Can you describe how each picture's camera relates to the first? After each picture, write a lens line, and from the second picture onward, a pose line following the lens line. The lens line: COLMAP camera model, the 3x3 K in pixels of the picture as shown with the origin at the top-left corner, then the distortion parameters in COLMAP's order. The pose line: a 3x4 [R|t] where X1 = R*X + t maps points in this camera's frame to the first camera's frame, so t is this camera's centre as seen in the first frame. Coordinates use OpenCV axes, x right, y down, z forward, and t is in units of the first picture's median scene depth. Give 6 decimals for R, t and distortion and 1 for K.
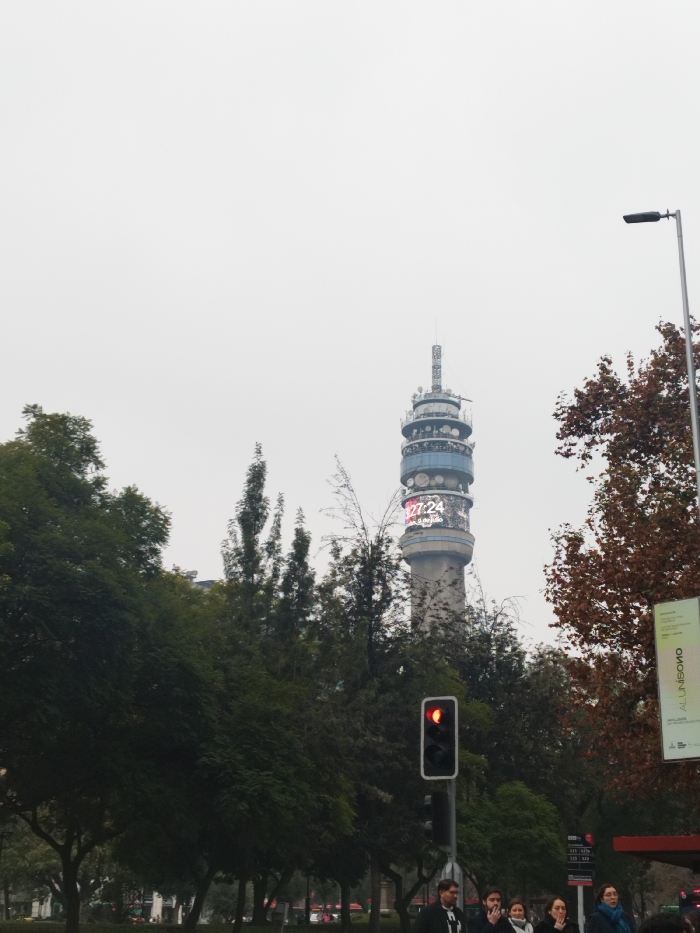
lens RADIAL K [[1322.4, 0, 350.0], [0, 1322.4, 466.5], [0, 0, 1]] dist [0.100796, -0.338925]
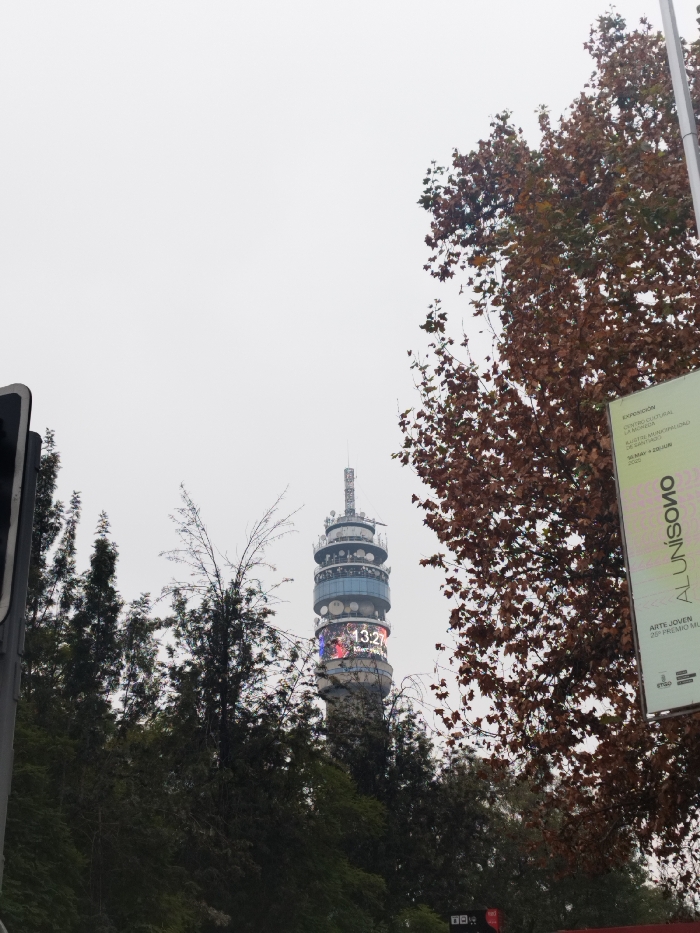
lens RADIAL K [[1322.4, 0, 350.0], [0, 1322.4, 466.5], [0, 0, 1]] dist [0.100796, -0.338925]
pose [[0.998135, -0.014411, 0.059312, 0.043099], [0.020983, 0.993518, -0.111724, 0.071905], [-0.057317, 0.112761, 0.991968, 0.214856]]
